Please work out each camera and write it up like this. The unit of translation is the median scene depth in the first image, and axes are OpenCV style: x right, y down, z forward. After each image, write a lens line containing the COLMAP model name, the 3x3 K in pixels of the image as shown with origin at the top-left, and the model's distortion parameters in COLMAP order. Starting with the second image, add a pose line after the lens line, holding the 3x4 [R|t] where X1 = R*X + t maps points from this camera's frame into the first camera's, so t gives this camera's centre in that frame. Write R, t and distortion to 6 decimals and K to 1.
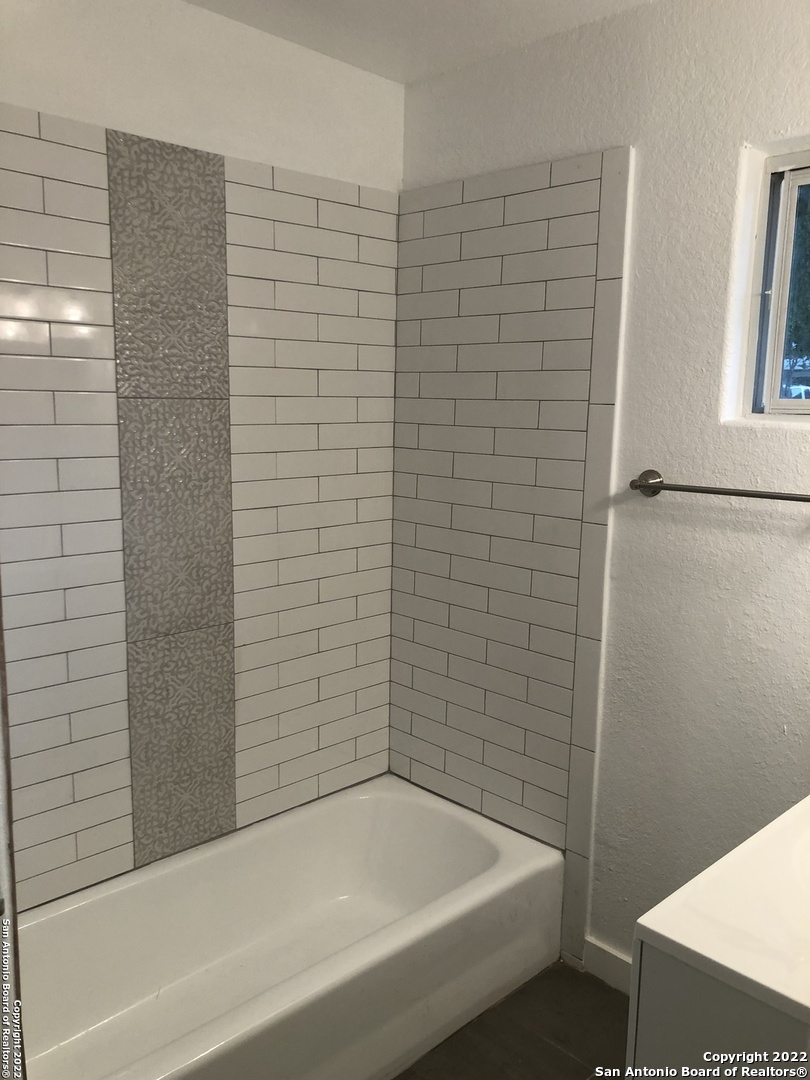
lens RADIAL K [[886.4, 0, 404.3], [0, 886.4, 537.5], [0, 0, 1]] dist [0.045100, -0.047390]
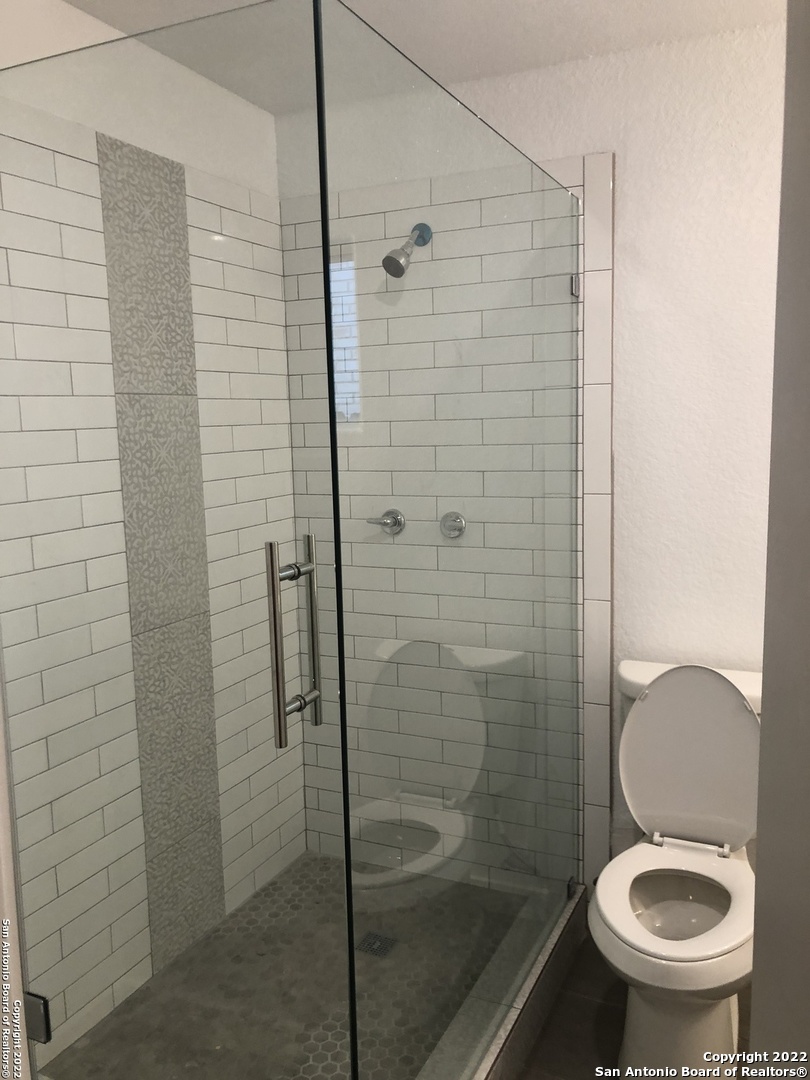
lens RADIAL K [[886.4, 0, 406.7], [0, 886.4, 539.2], [0, 0, 1]] dist [0.045100, -0.047390]
pose [[0.933186, -0.088327, 0.348372, -0.358937], [0.099822, 0.994890, -0.015148, 0.054838], [-0.345254, 0.048911, 0.937234, -0.059837]]
